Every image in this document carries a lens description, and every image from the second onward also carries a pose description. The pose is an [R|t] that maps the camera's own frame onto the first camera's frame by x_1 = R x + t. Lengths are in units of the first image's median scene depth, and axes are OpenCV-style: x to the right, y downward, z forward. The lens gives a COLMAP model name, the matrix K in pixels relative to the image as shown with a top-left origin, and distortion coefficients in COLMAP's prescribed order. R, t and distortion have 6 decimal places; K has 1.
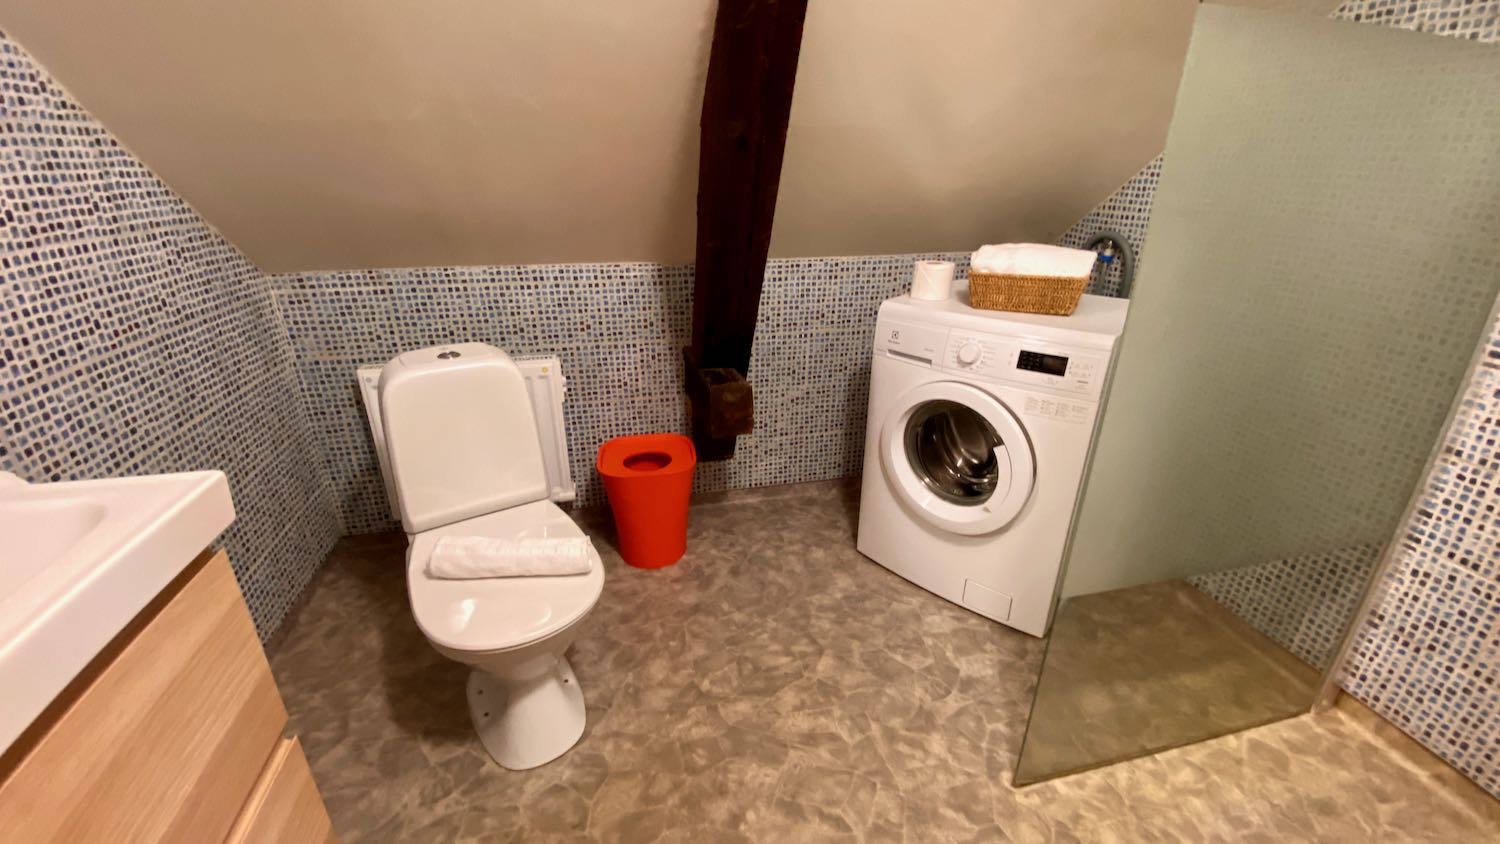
lens RADIAL K [[605.4, 0, 752.0], [0, 605.4, 424.4], [0, 0, 1]] dist [0.051499, -0.040911]
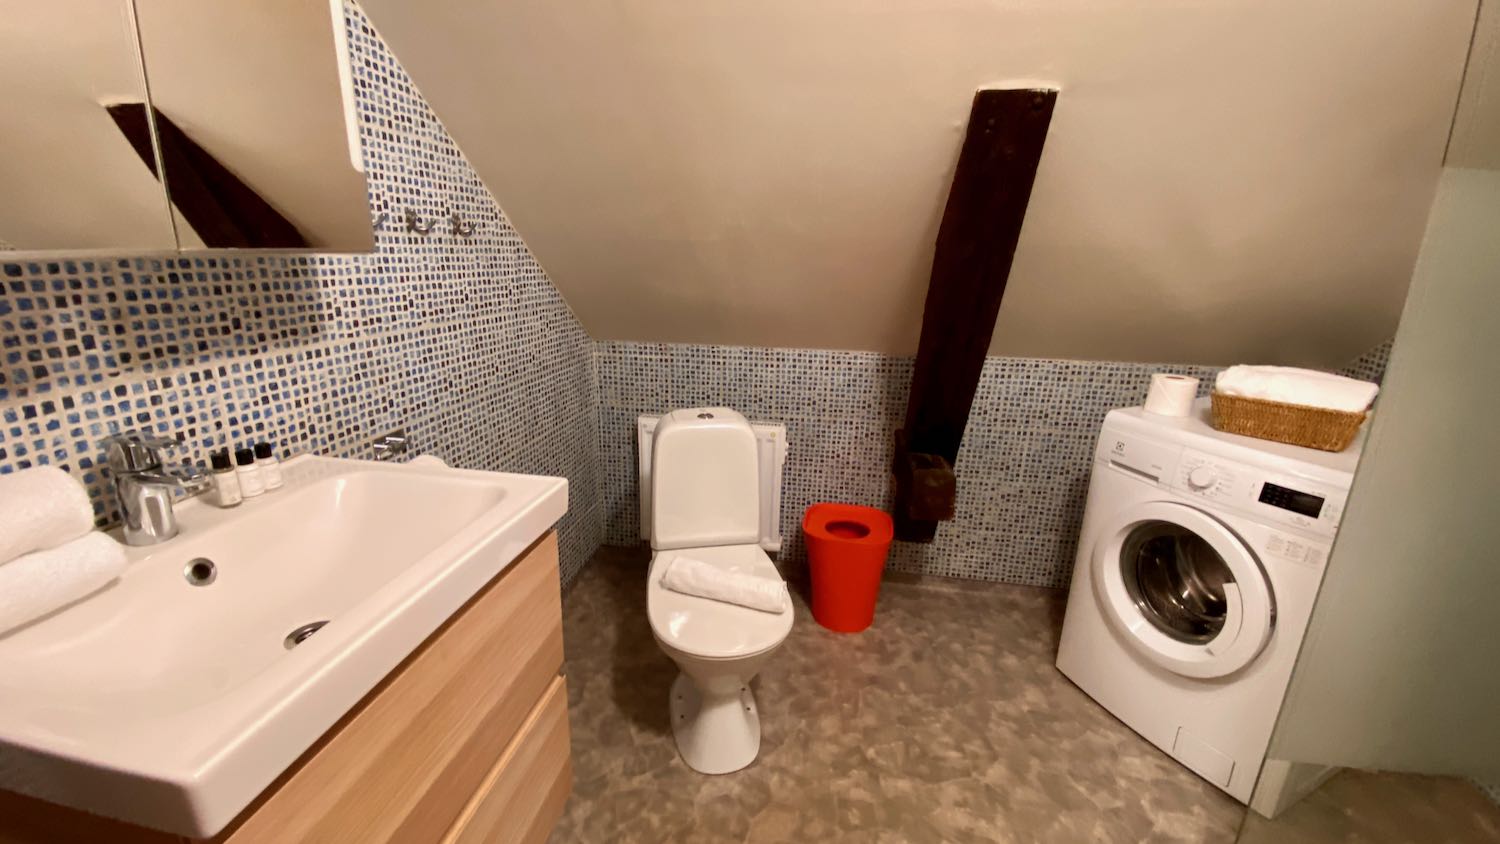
lens RADIAL K [[605.4, 0, 752.0], [0, 605.4, 424.4], [0, 0, 1]] dist [0.051499, -0.040911]
pose [[0.928138, 0.122320, -0.351566, 0.033232], [-0.163124, 0.982604, -0.088773, 0.000659], [0.334591, 0.139742, 0.931945, -0.114343]]
